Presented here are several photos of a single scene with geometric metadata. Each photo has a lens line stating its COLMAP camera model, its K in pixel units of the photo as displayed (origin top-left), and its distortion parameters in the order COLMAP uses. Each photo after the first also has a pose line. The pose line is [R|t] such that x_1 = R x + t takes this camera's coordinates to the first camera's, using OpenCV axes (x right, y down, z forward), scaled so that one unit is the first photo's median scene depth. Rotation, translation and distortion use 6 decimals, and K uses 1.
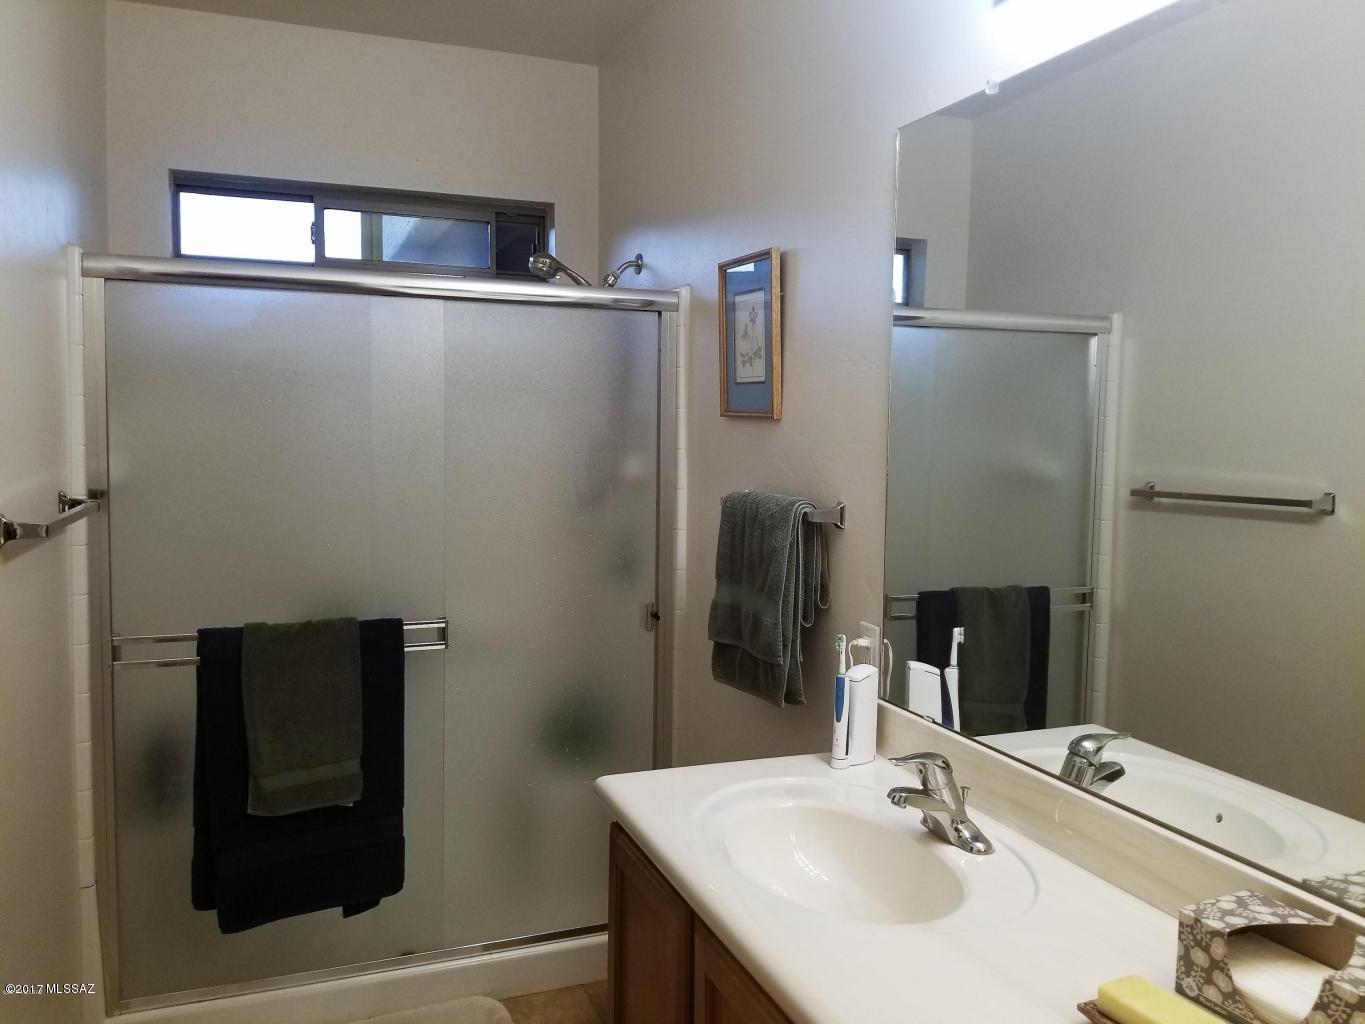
lens RADIAL K [[1047.3, 0, 681.8], [0, 1047.3, 512.0], [0, 0, 1]] dist [0.043346, -0.098996]
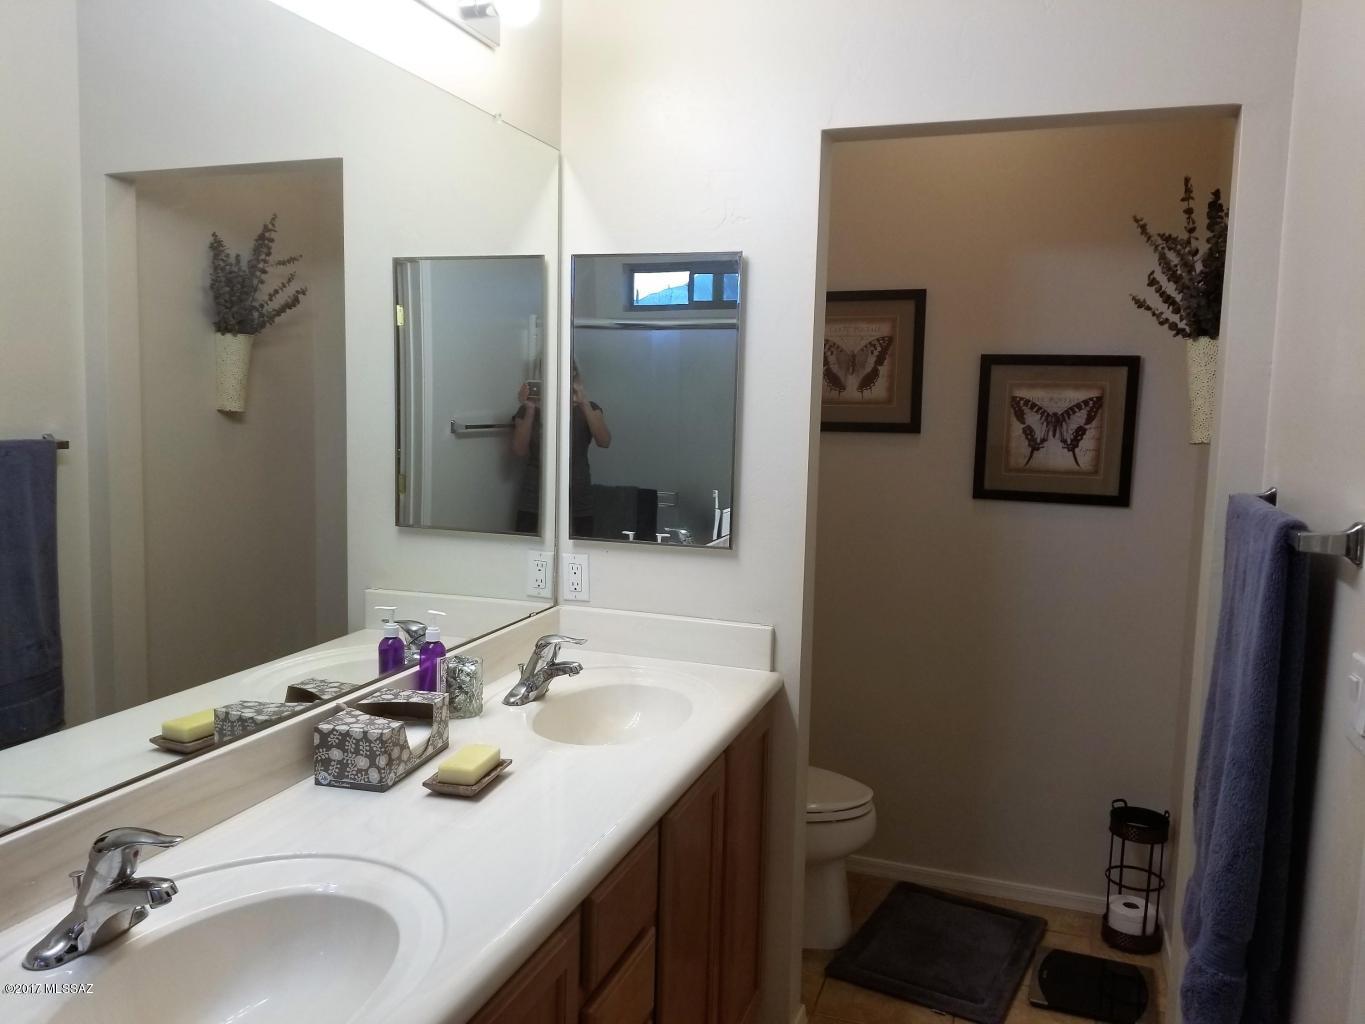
lens RADIAL K [[1047.3, 0, 681.5], [0, 1047.3, 511.4], [0, 0, 1]] dist [0.043346, -0.098996]
pose [[-0.755567, -0.095760, 0.648034, -0.699184], [0.023722, 0.984609, 0.173154, -0.140252], [-0.654642, 0.146202, -0.741667, 1.744445]]
